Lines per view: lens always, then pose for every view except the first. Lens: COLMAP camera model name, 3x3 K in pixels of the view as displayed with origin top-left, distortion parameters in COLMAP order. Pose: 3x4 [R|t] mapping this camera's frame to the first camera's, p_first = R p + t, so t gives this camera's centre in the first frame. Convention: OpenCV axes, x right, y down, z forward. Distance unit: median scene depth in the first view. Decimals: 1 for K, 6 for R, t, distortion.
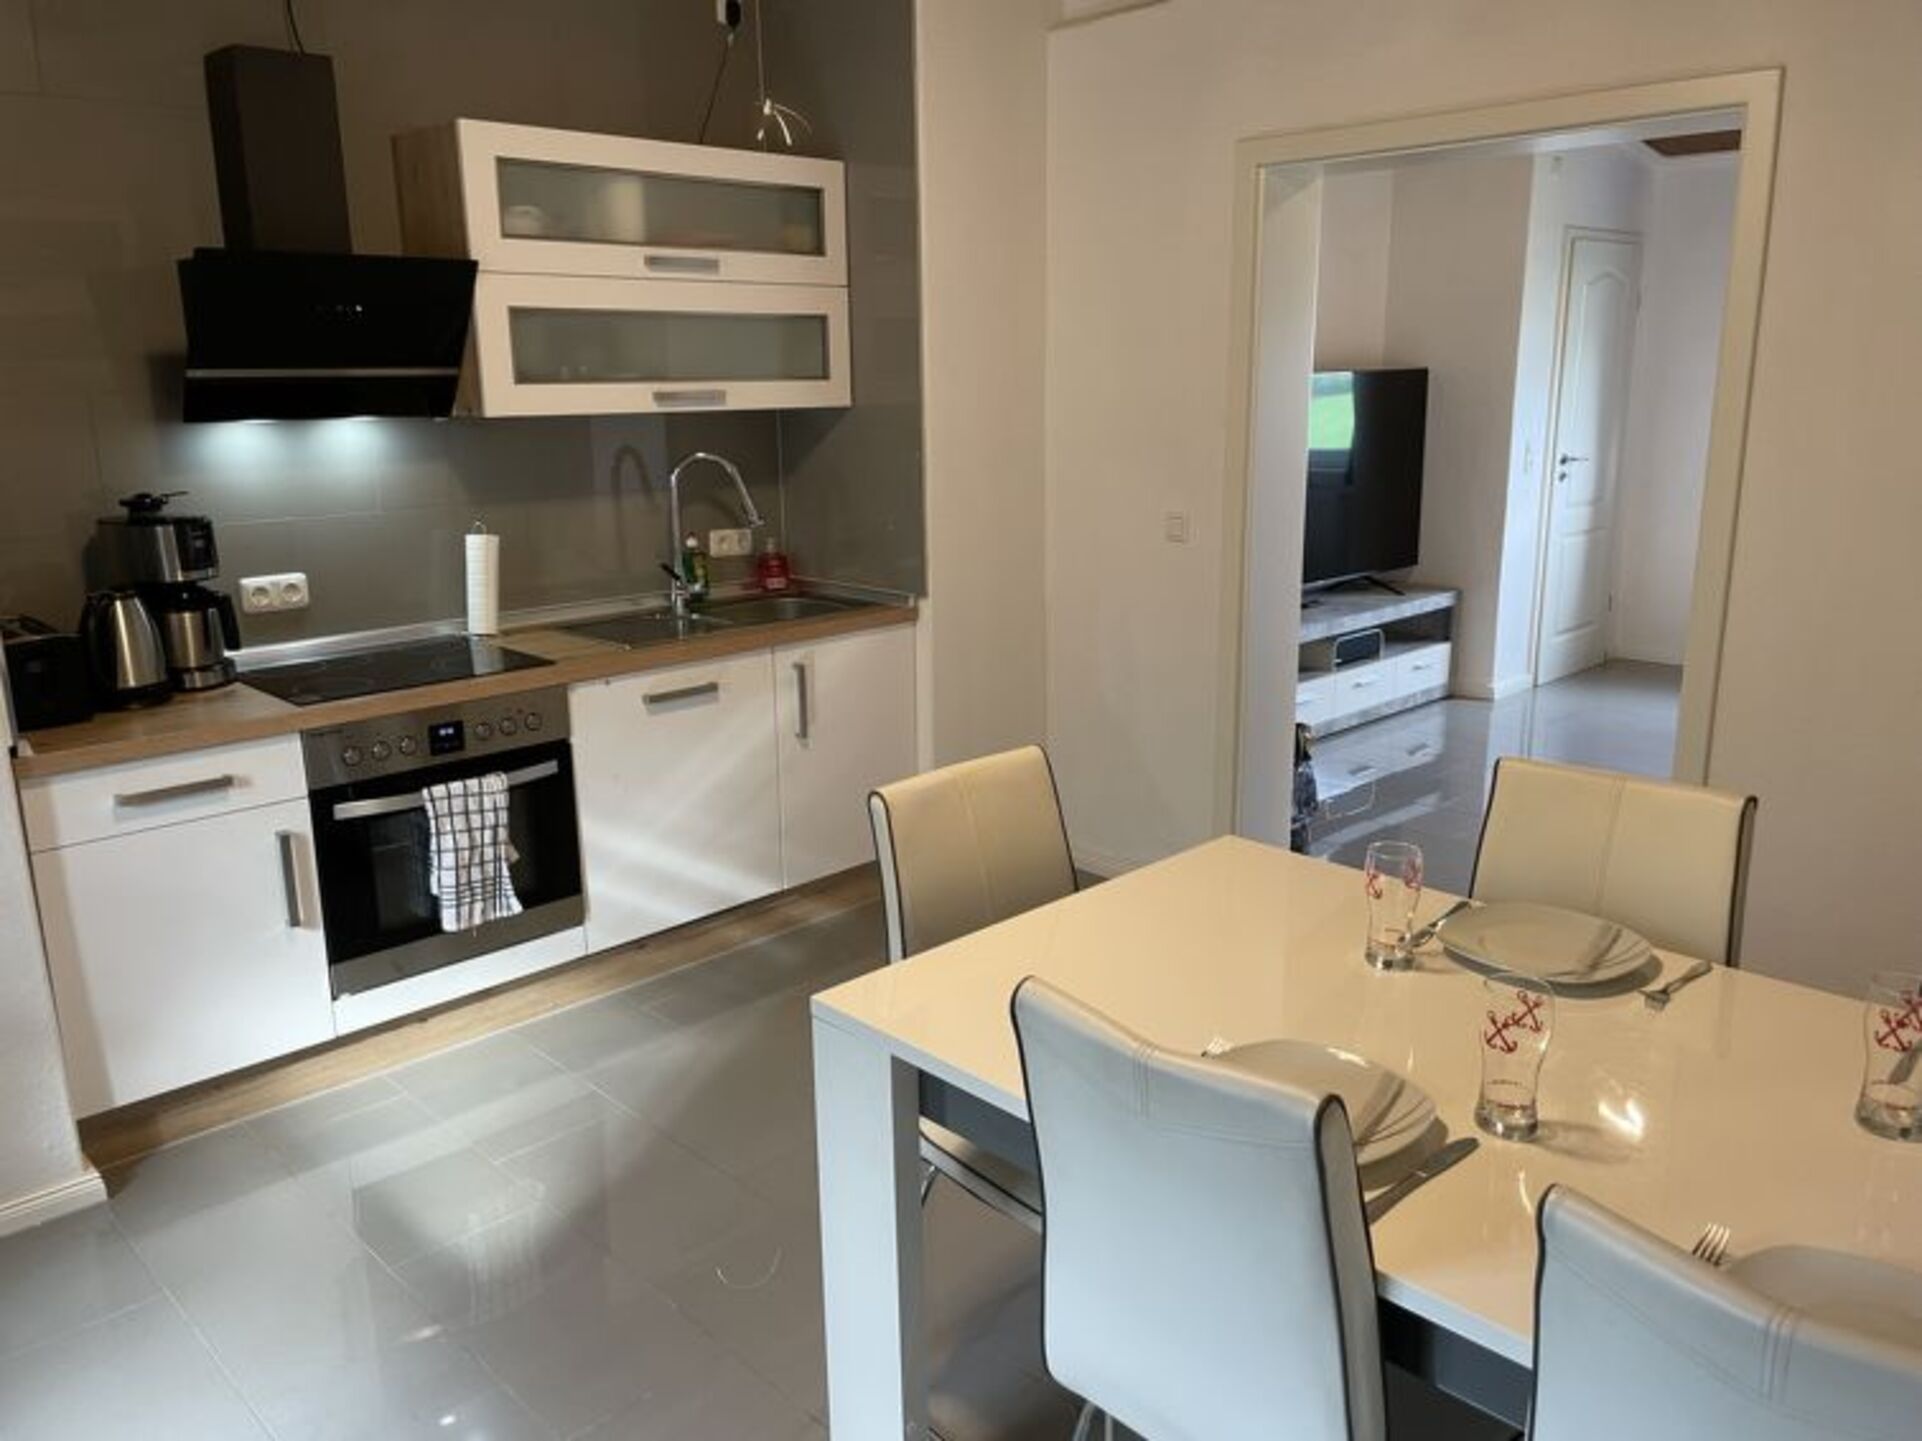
lens RADIAL K [[1478.0, 0, 952.8], [0, 1478.0, 724.8], [0, 0, 1]] dist [0.095882, -0.132643]
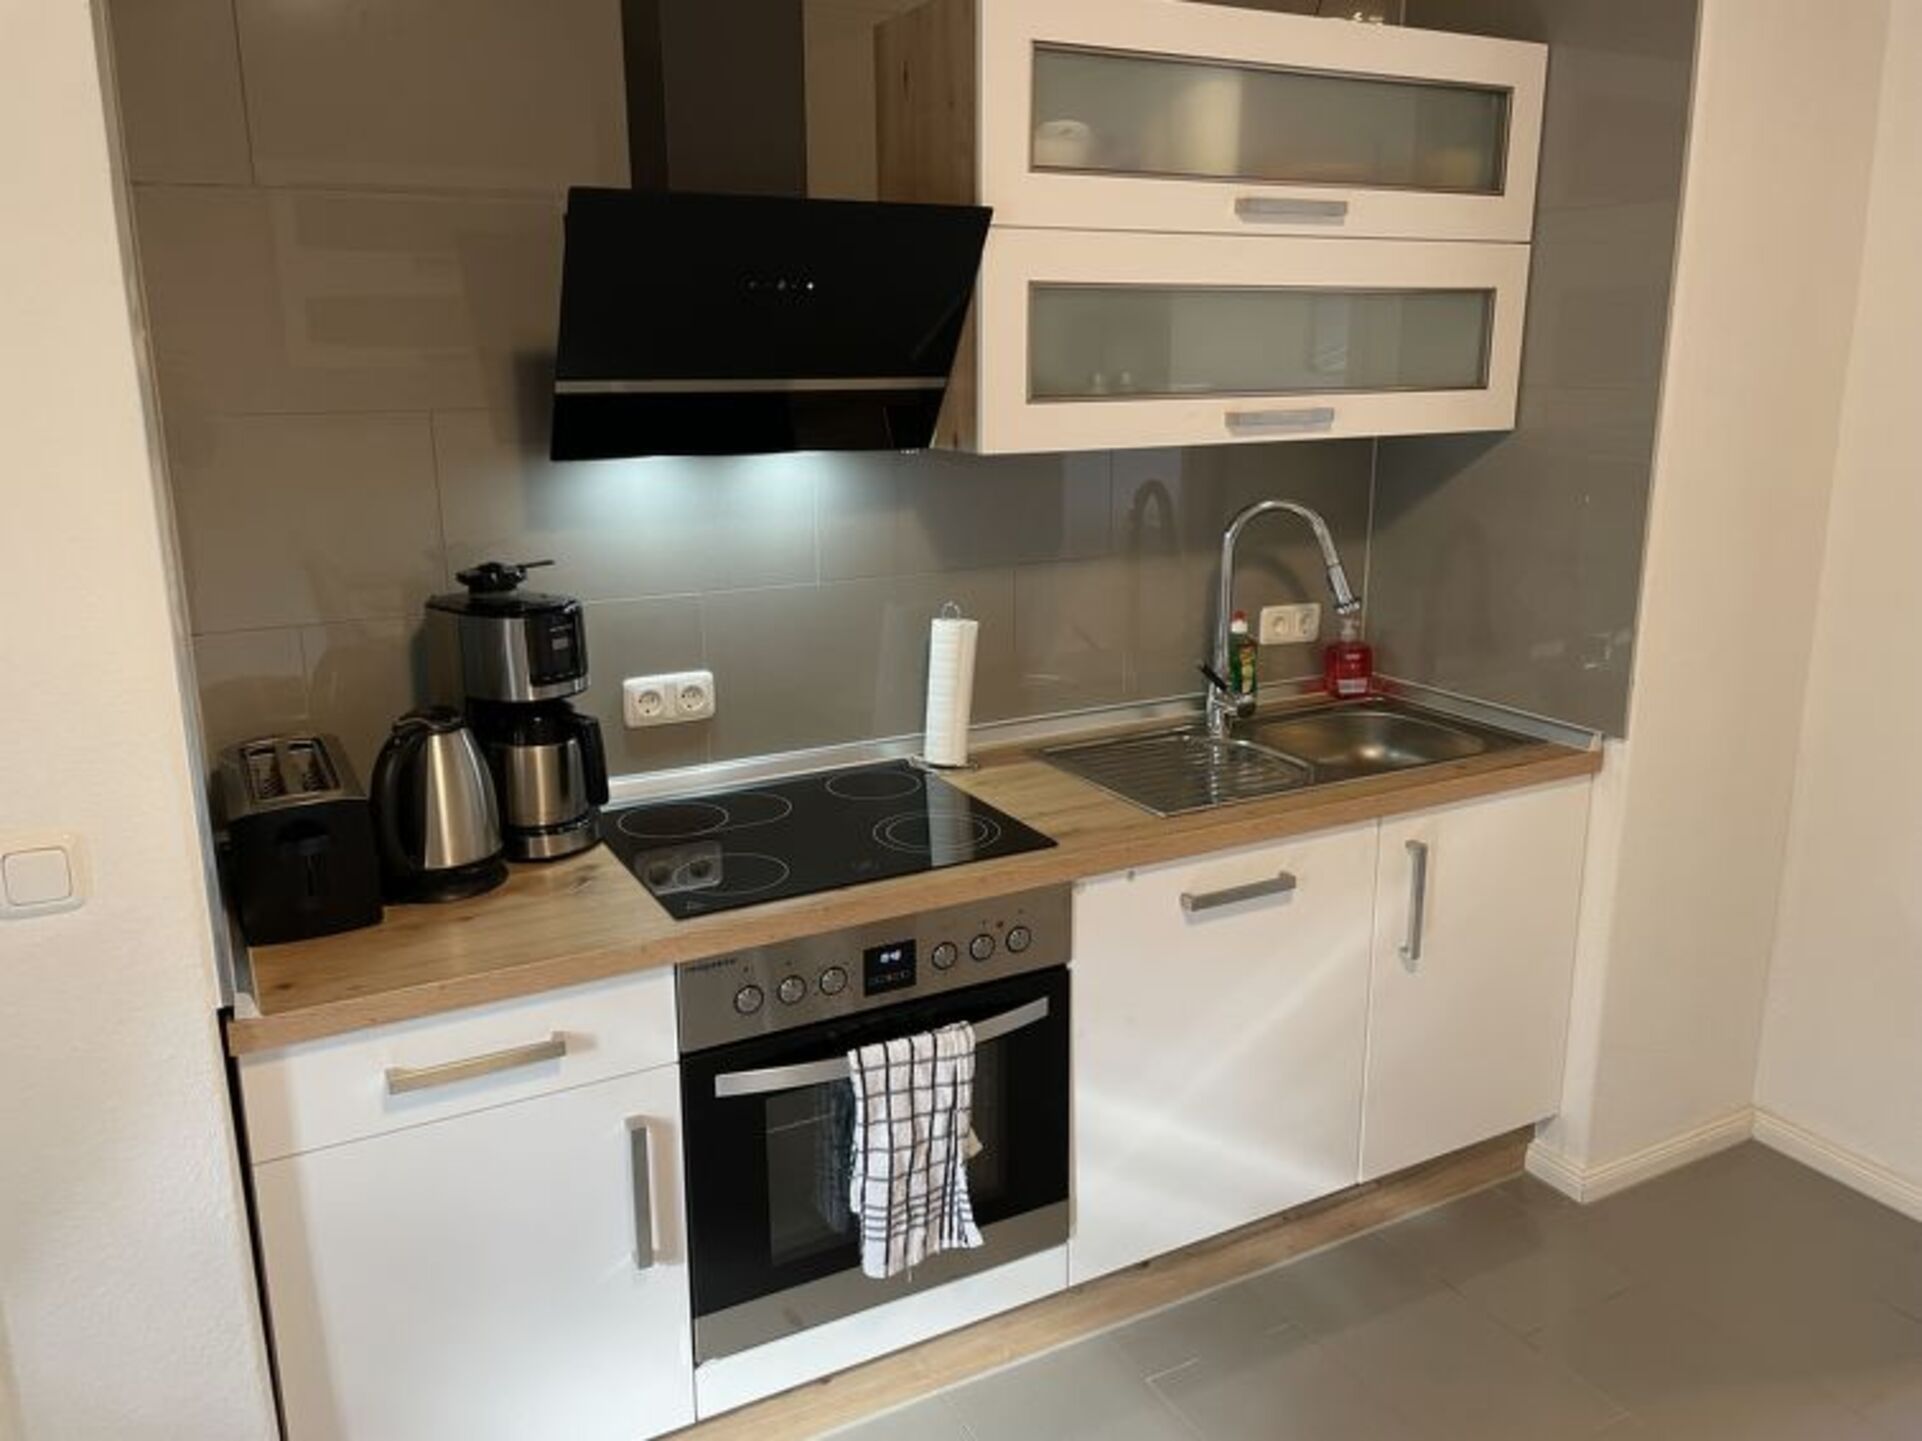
lens RADIAL K [[1478.0, 0, 952.8], [0, 1478.0, 724.8], [0, 0, 1]] dist [0.095882, -0.132643]
pose [[0.961955, 0.074911, -0.262736, -0.147626], [-0.071442, 0.997185, 0.022745, -0.103341], [0.263701, -0.003109, 0.964600, 0.379546]]
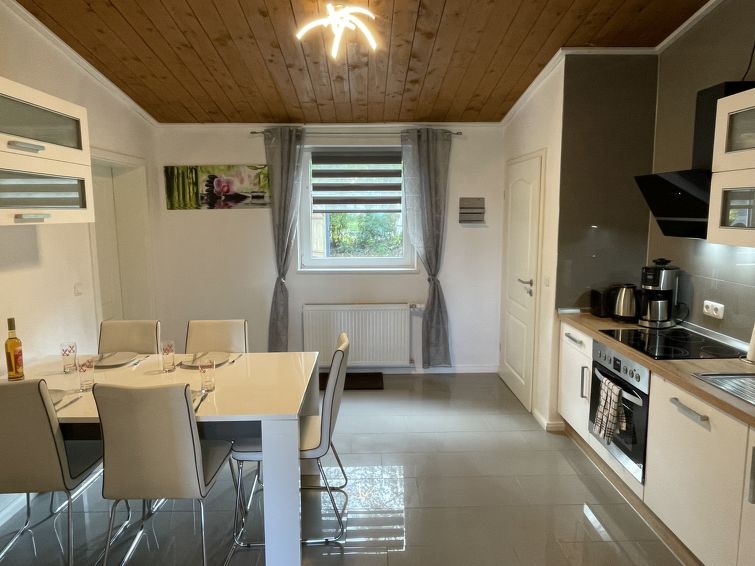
lens RADIAL K [[487.6, 0, 377.5], [0, 487.6, 283.0], [0, 0, 1]] dist [0.000790, 0.000481]
pose [[-0.676558, 0.128662, -0.725062, 0.473312], [-0.152182, 0.938934, 0.308615, -0.291471], [0.720493, 0.319137, -0.615663, 1.101879]]
